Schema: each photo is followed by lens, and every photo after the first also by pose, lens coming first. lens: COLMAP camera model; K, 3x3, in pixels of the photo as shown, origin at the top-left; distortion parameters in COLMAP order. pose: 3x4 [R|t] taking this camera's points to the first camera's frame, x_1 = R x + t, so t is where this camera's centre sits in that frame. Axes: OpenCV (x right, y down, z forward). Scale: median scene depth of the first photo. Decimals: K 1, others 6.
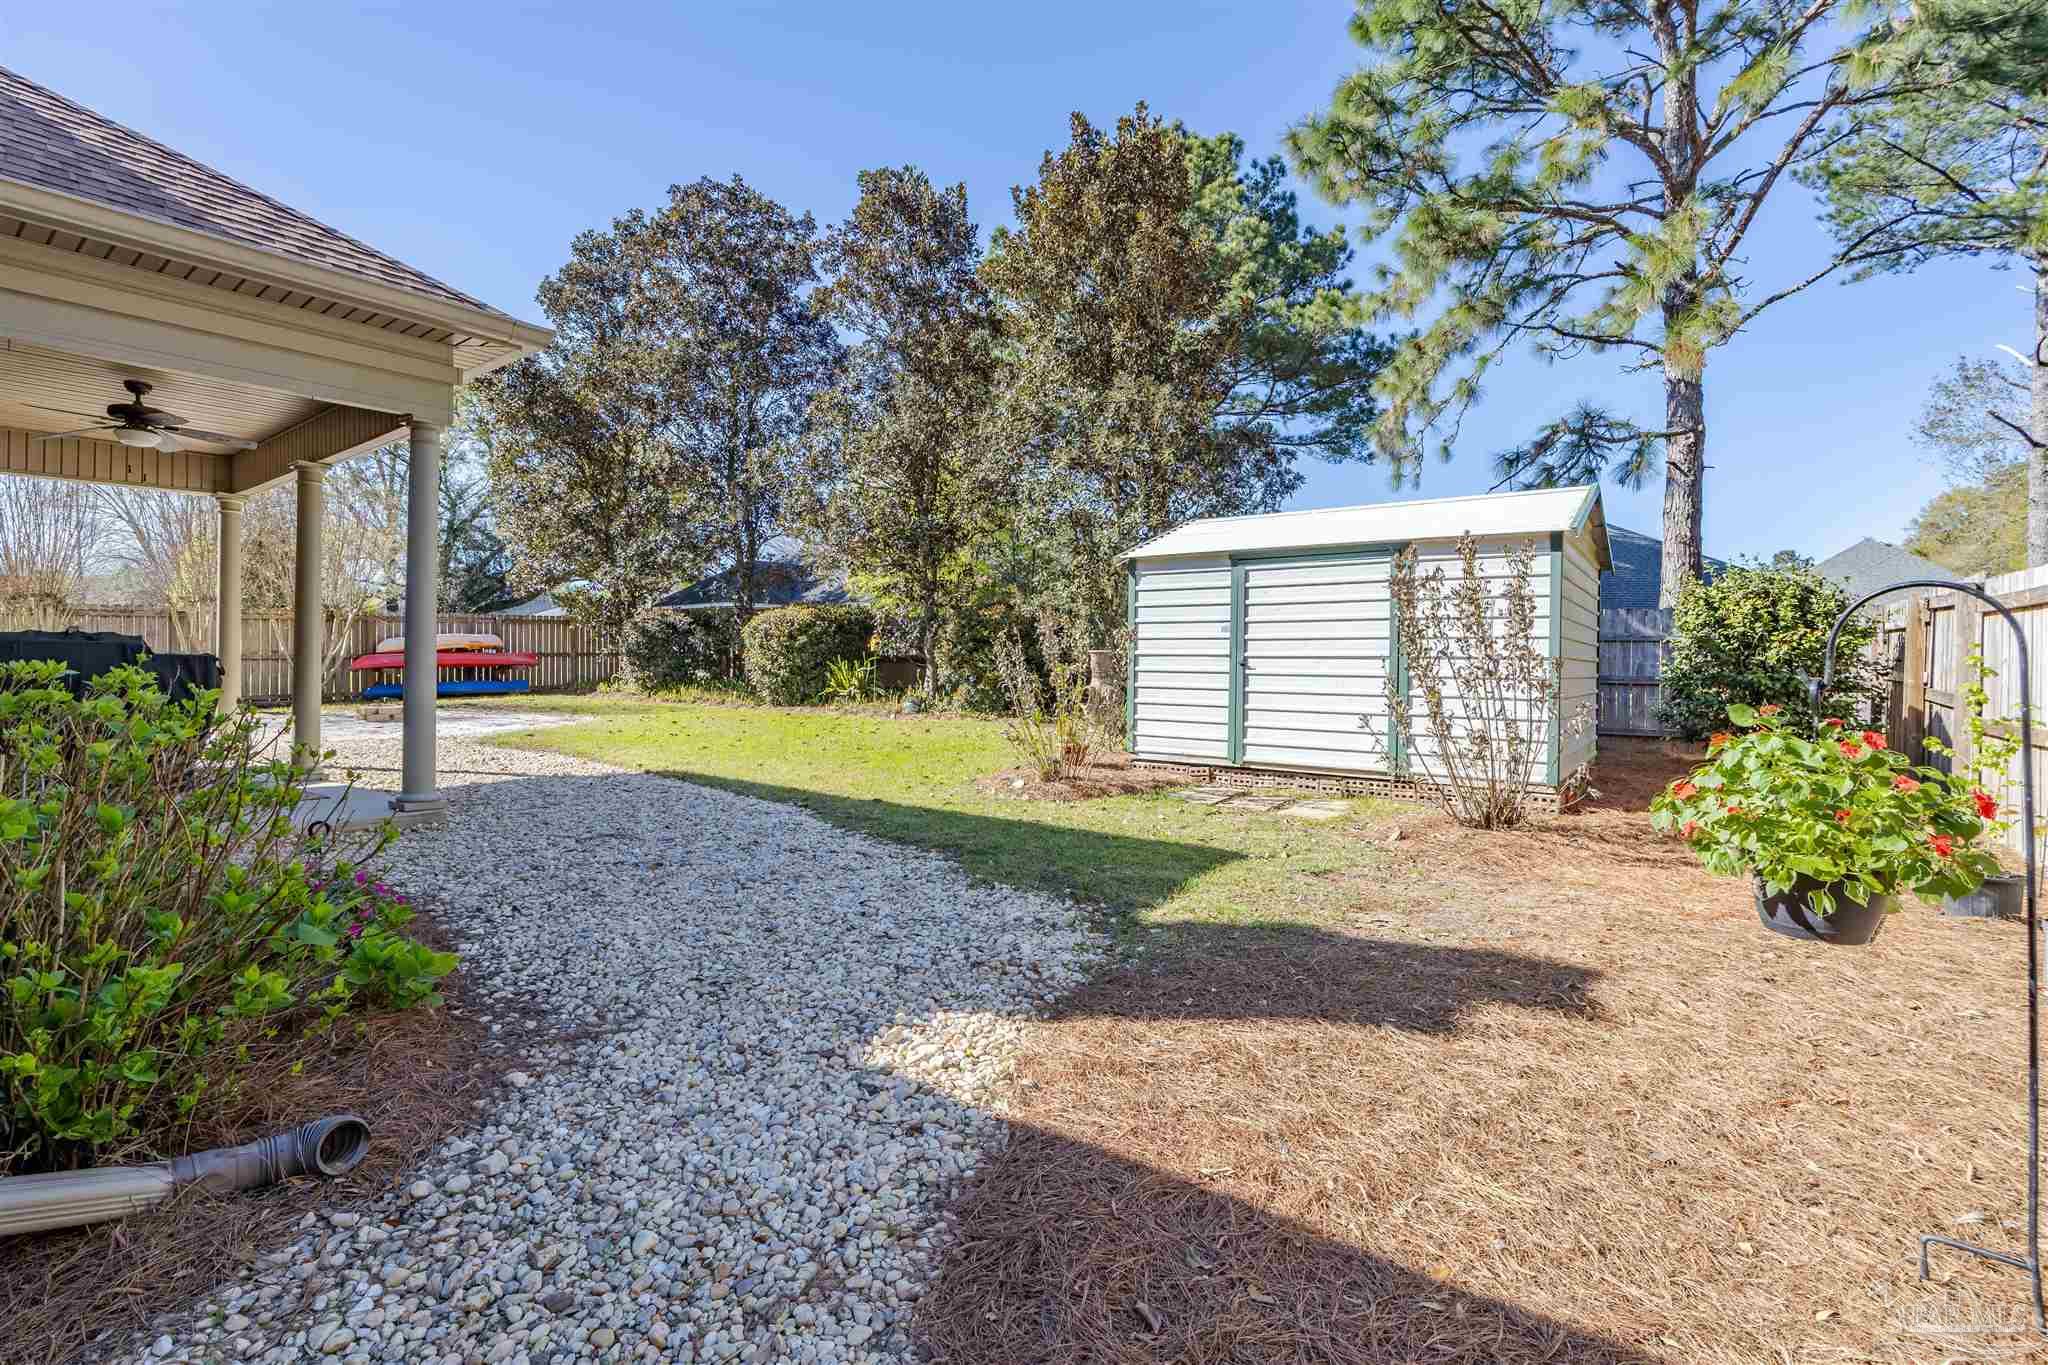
lens RADIAL K [[922.1, 0, 1030.4], [0, 922.1, 640.5], [0, 0, 1]] dist [-0.012907, -0.000210]
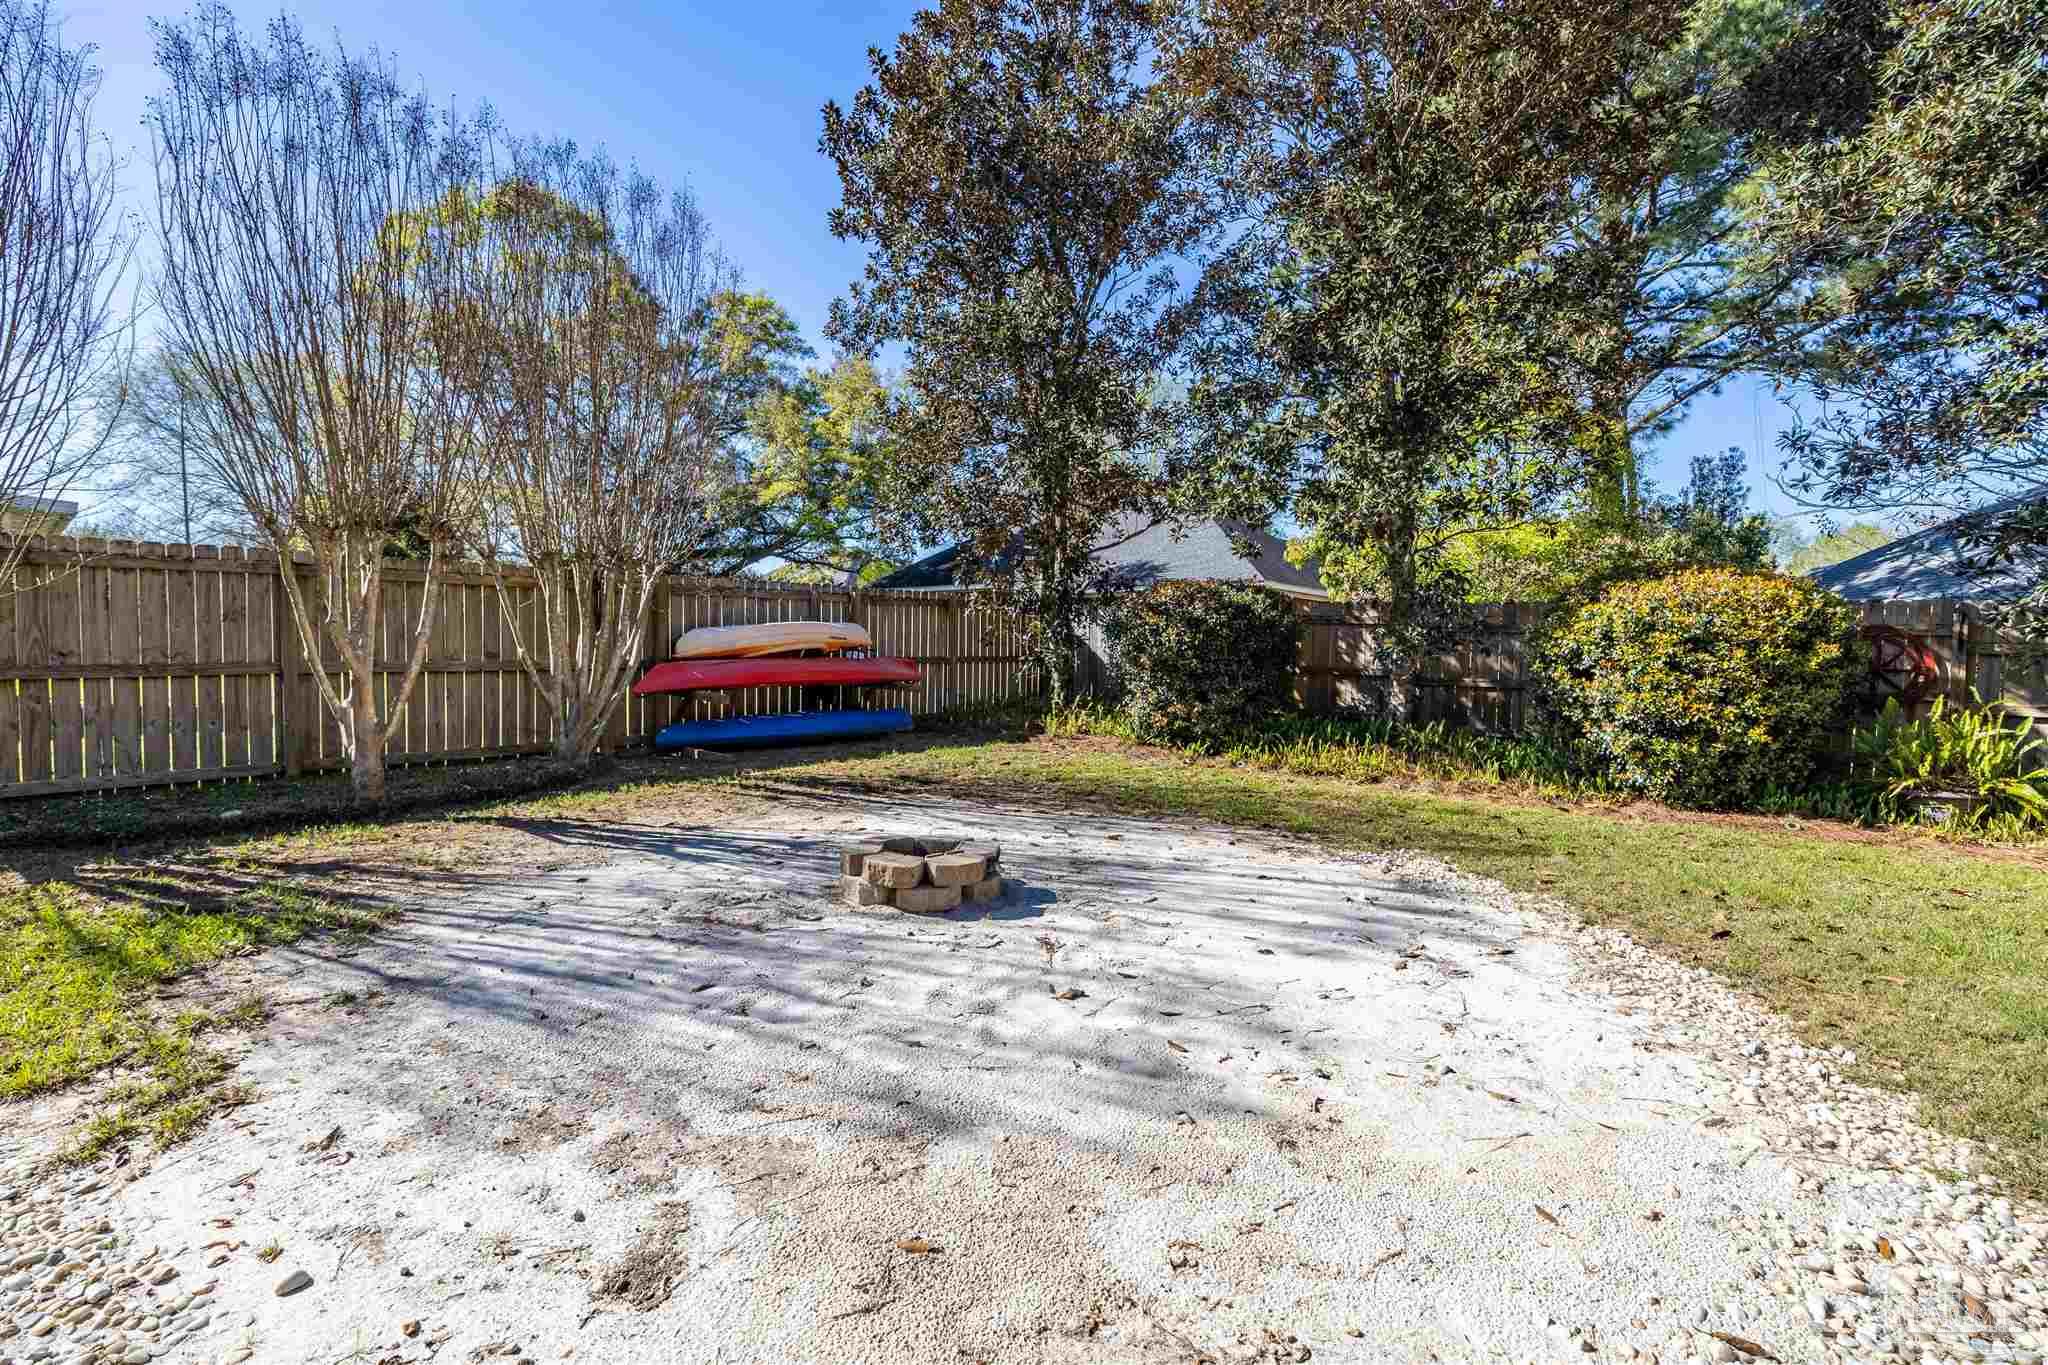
lens RADIAL K [[922.1, 0, 1030.4], [0, 922.1, 640.5], [0, 0, 1]] dist [-0.012907, -0.000210]
pose [[0.997432, 0.018429, -0.069214, -0.519521], [-0.017934, 0.999809, 0.007767, -0.002890], [0.069344, -0.006506, 0.997572, 0.552539]]
